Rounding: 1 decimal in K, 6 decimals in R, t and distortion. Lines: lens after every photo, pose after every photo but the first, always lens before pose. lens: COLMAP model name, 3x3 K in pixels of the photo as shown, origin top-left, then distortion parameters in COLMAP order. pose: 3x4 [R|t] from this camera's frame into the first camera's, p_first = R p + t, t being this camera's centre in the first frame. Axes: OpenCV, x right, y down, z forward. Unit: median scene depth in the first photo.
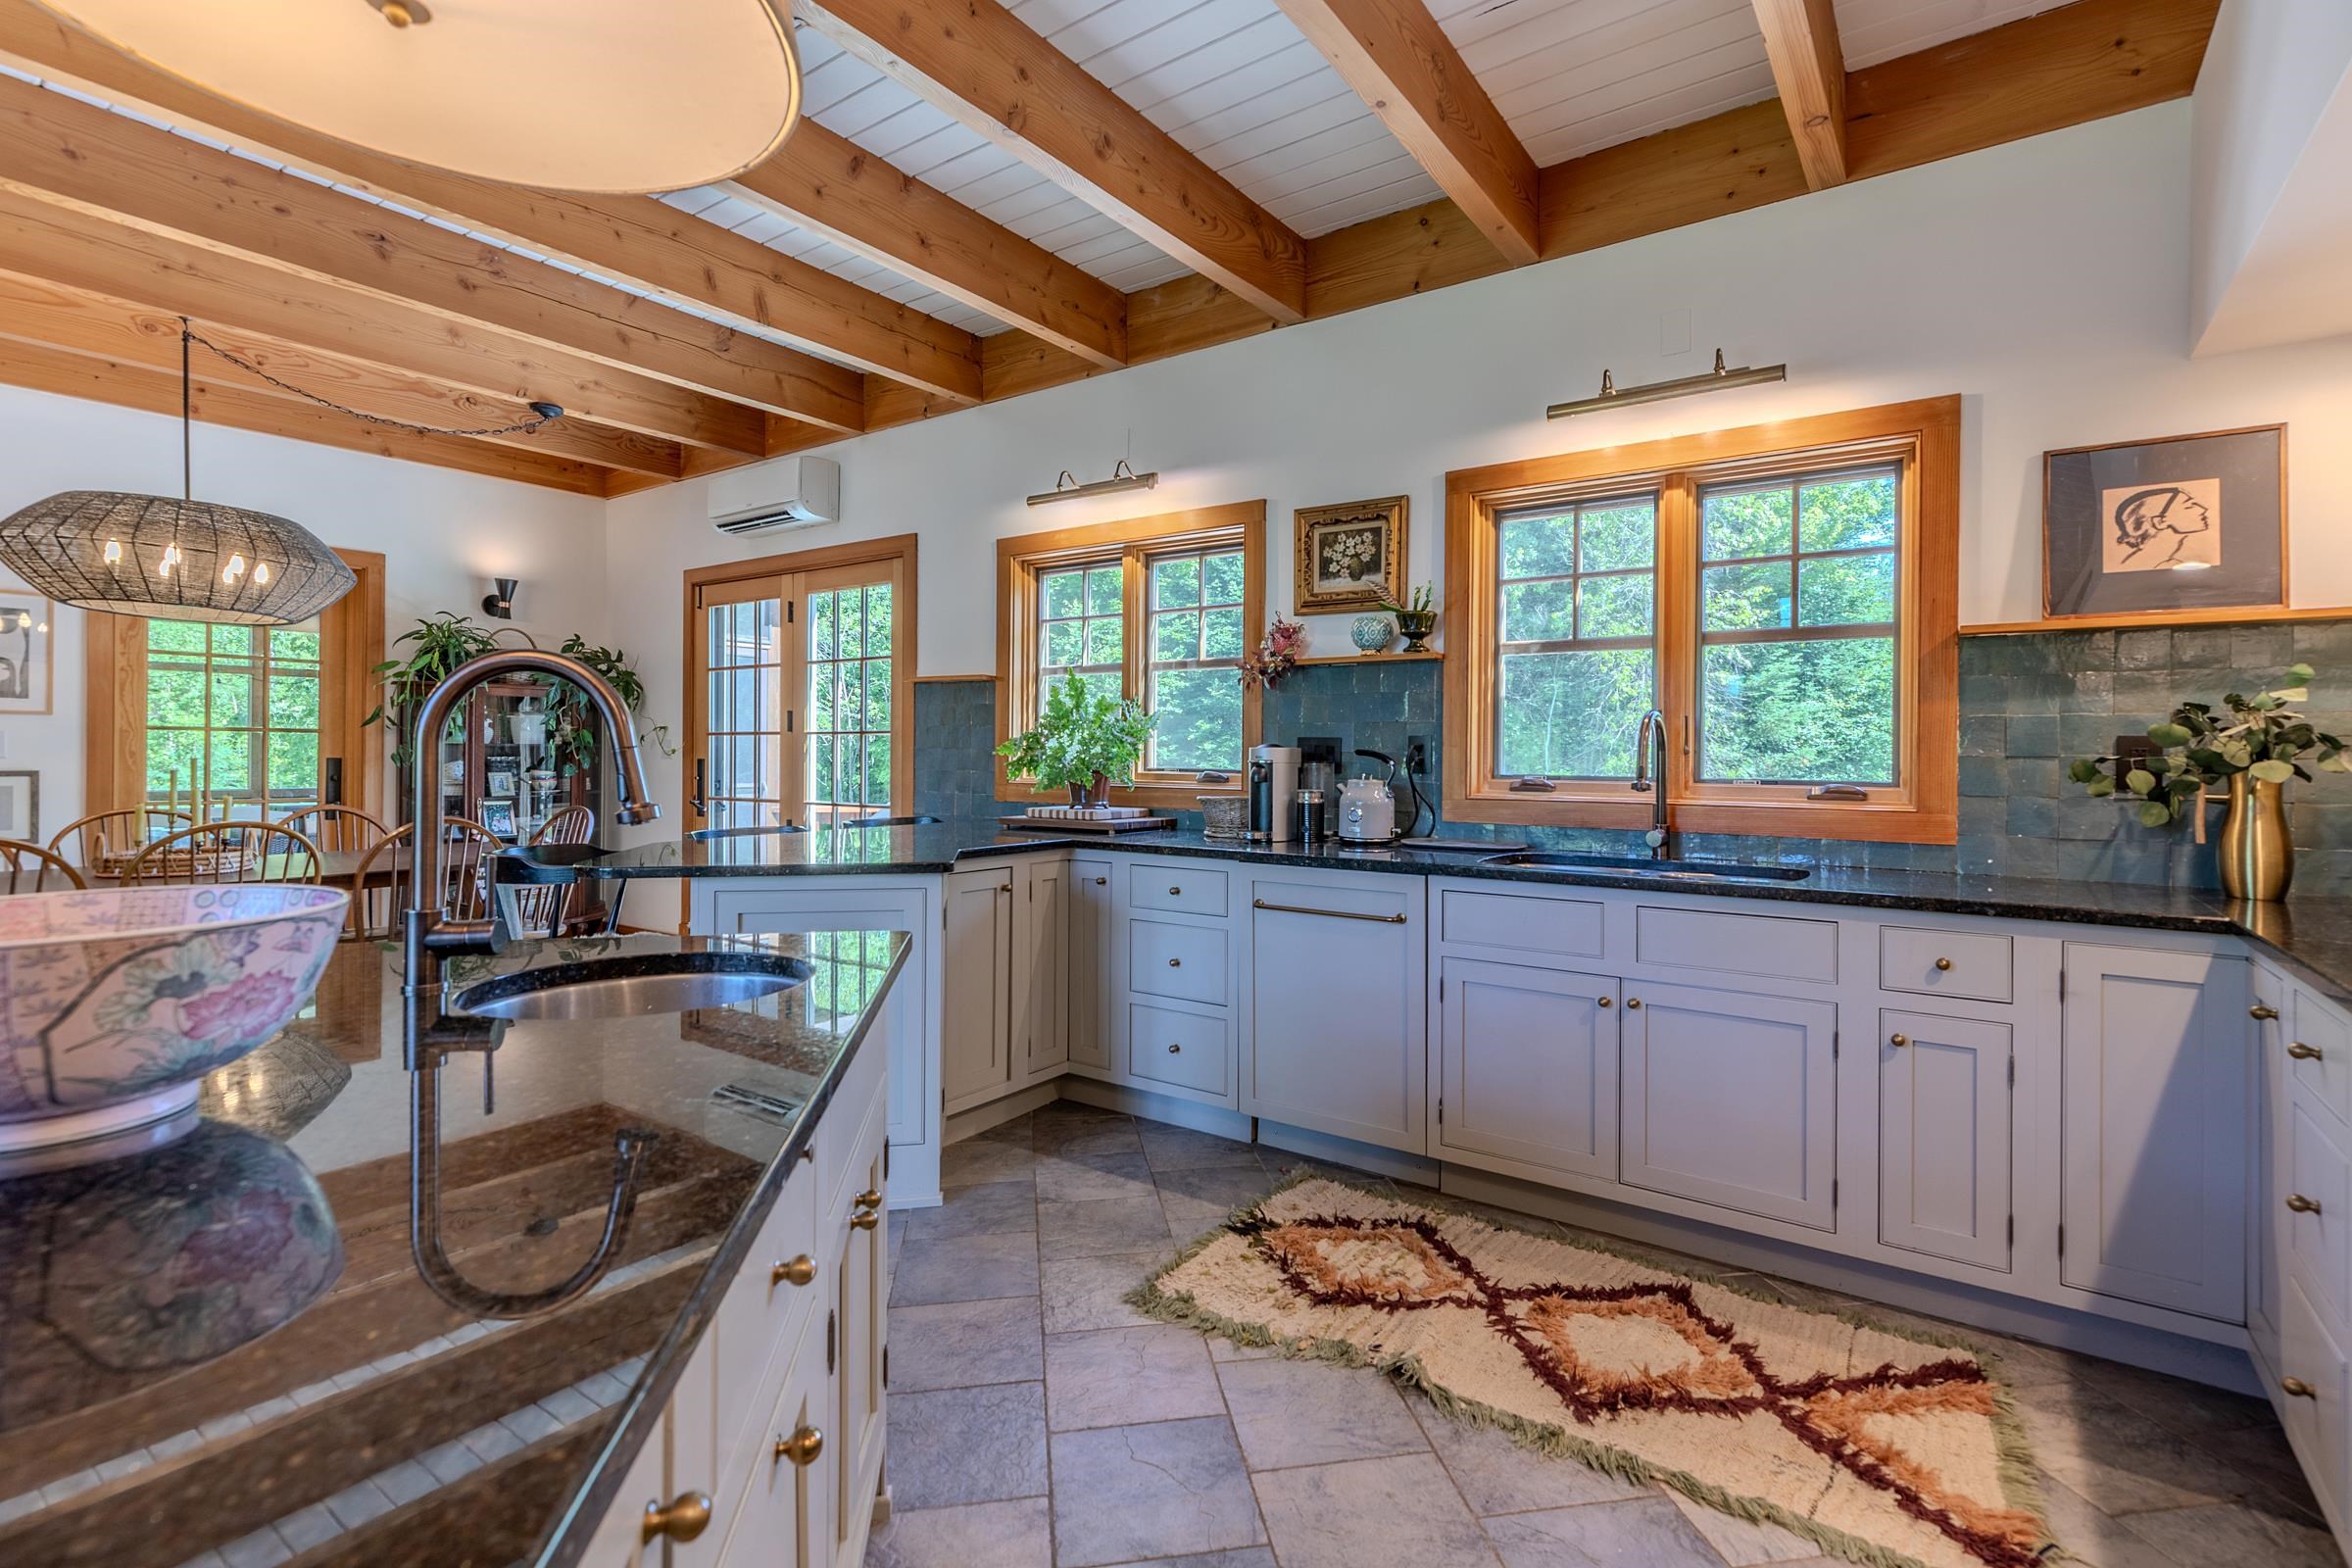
lens RADIAL K [[1084.3, 0, 1211.2], [0, 1084.3, 756.7], [0, 0, 1]] dist [0.002481, 0.000089]
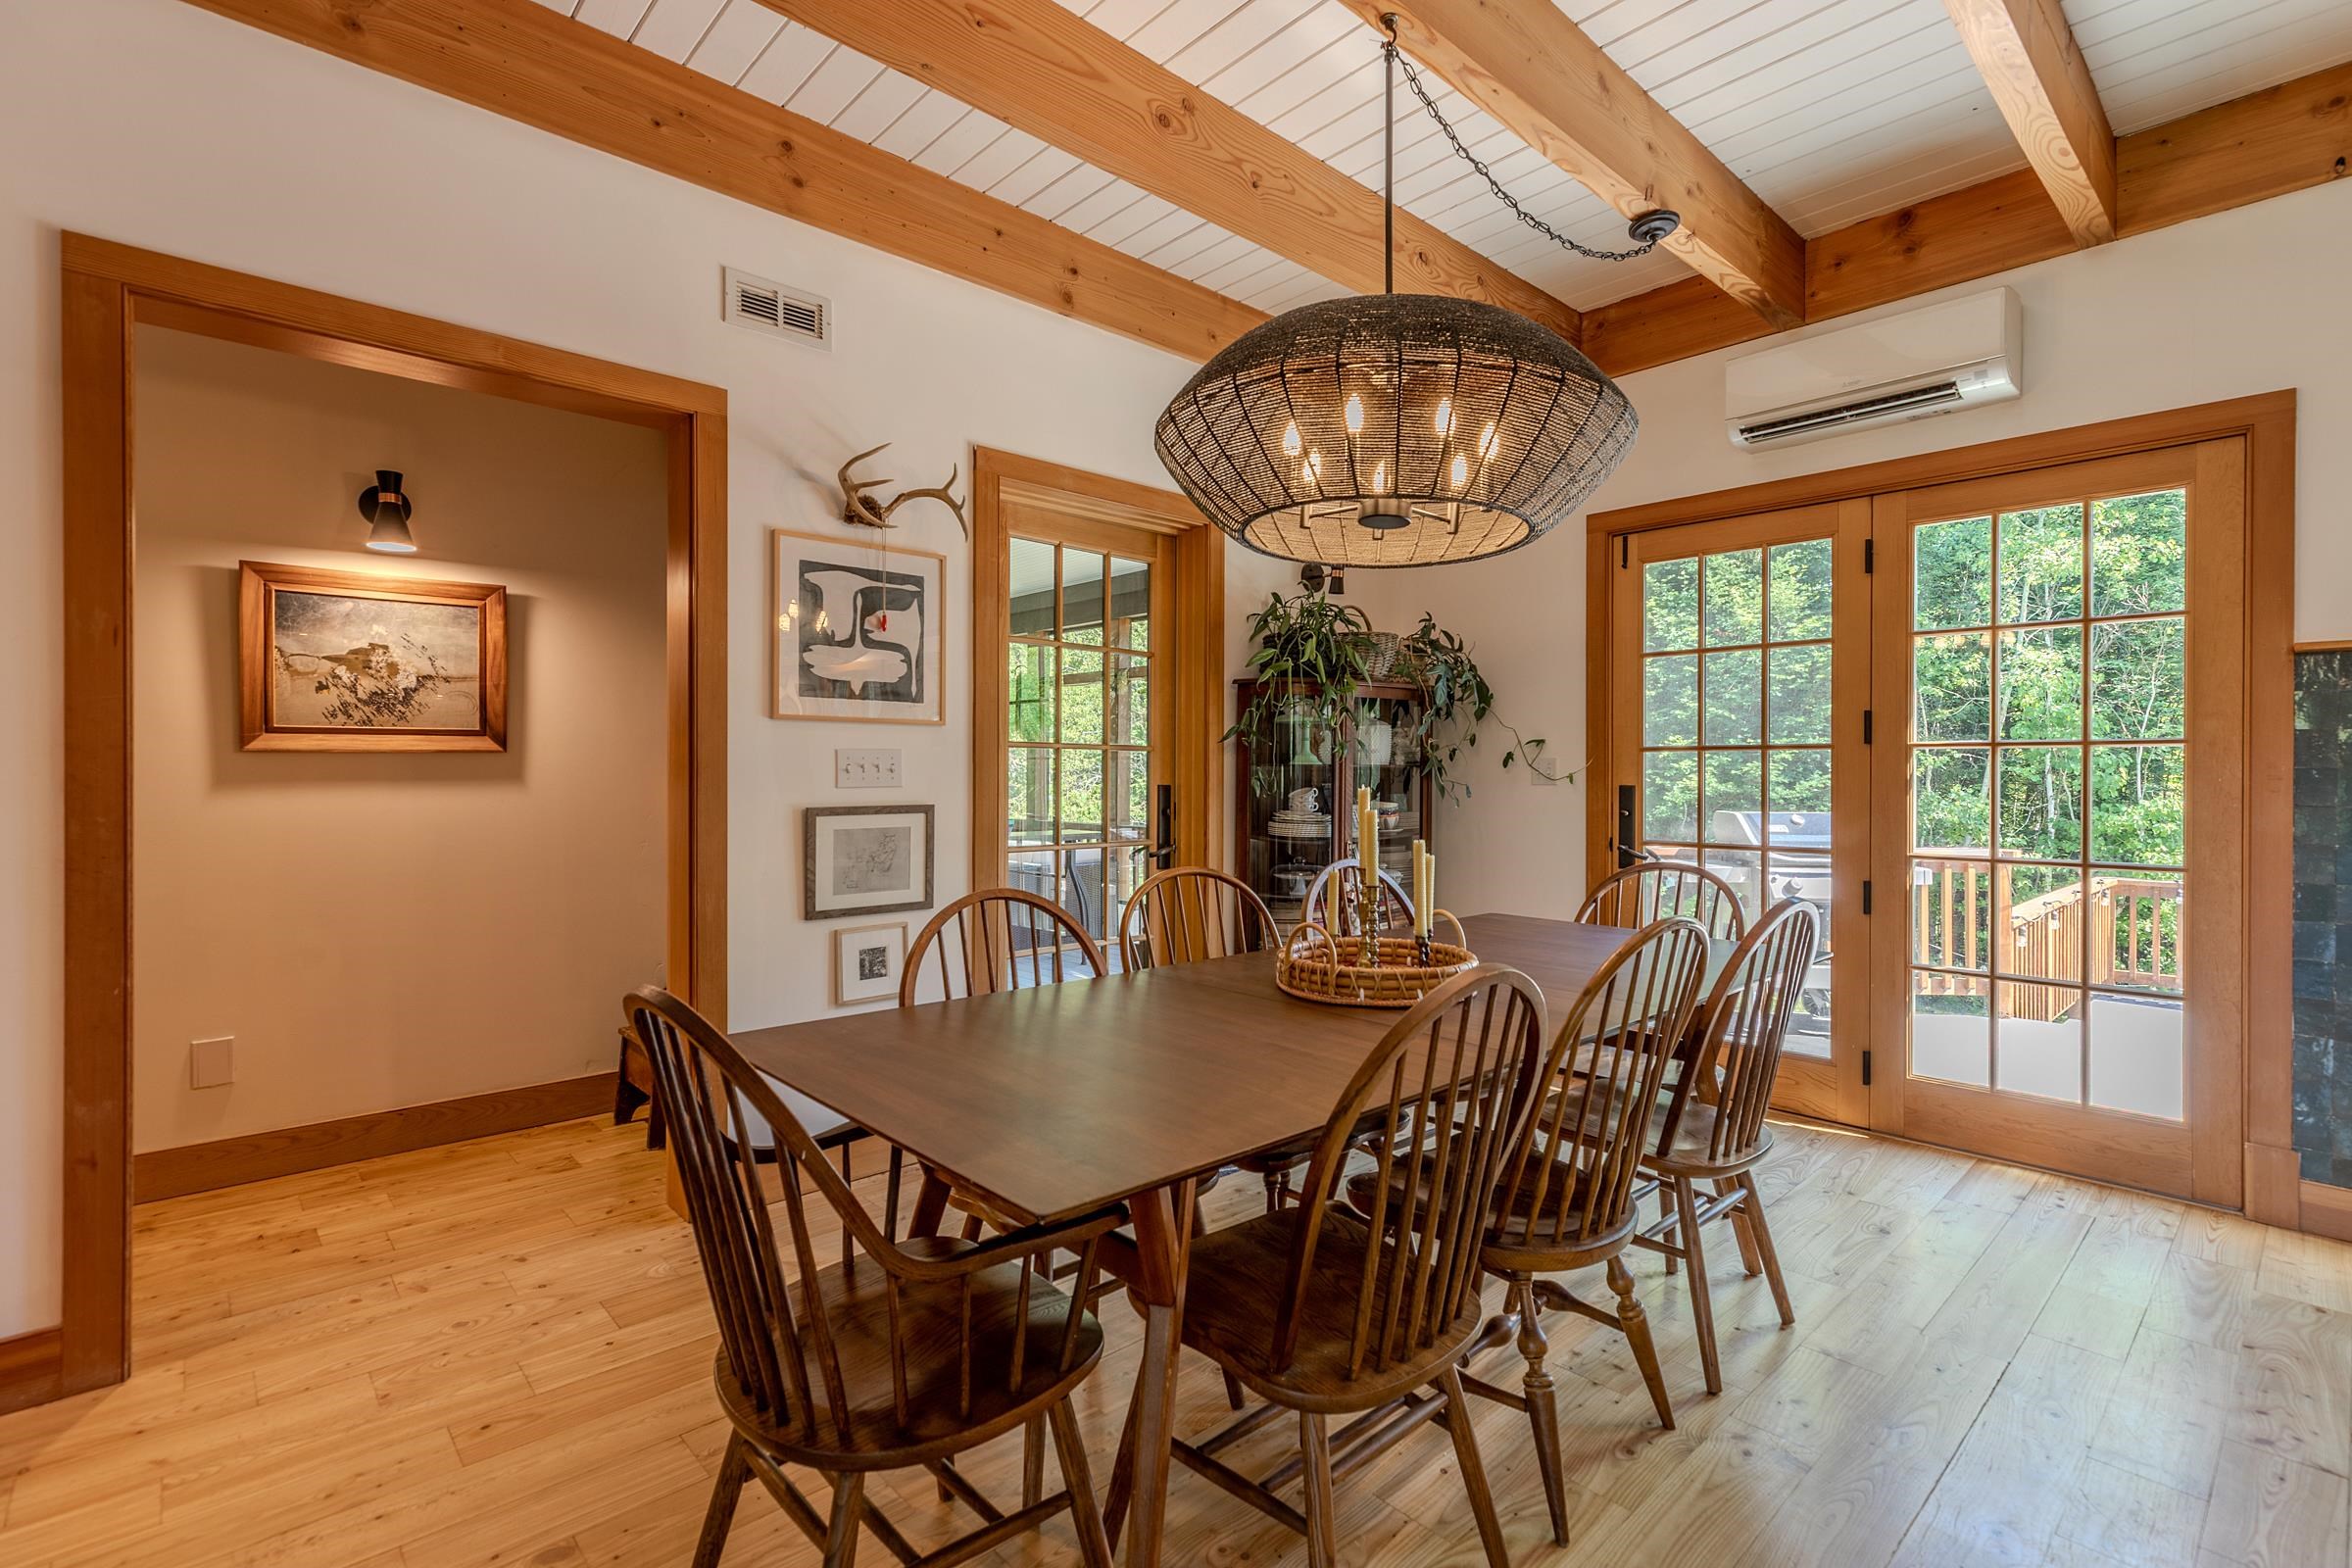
lens RADIAL K [[1086.8, 0, 1196.8], [0, 1086.8, 775.7], [0, 0, 1]] dist [0.004046, 0.000589]
pose [[0.978545, -0.002668, -0.206015, -0.932331], [0.002579, 0.999996, -0.000699, -0.006642], [0.206016, 0.000153, 0.978549, 0.421071]]
